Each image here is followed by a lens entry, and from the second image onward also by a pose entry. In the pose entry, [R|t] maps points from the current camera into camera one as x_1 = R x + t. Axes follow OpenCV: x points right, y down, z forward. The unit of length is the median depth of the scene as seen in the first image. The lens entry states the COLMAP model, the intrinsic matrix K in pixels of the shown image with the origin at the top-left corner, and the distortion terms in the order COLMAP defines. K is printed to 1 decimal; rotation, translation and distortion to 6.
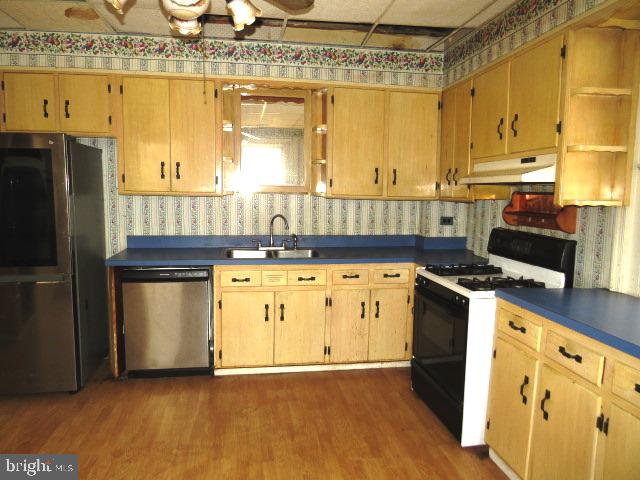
lens RADIAL K [[463.0, 0, 320.0], [0, 463.0, 240.0], [0, 0, 1]] dist [0.003360, 0.000689]
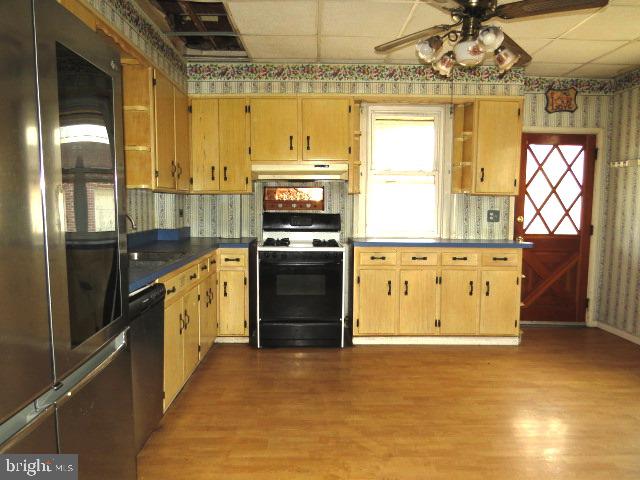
lens RADIAL K [[463.0, 0, 320.0], [0, 463.0, 240.0], [0, 0, 1]] dist [0.003360, 0.000689]
pose [[0.125738, -0.105379, 0.986451, -1.154136], [0.102783, 0.990375, 0.092696, -0.065702], [-0.986725, 0.089735, 0.135359, 0.783235]]
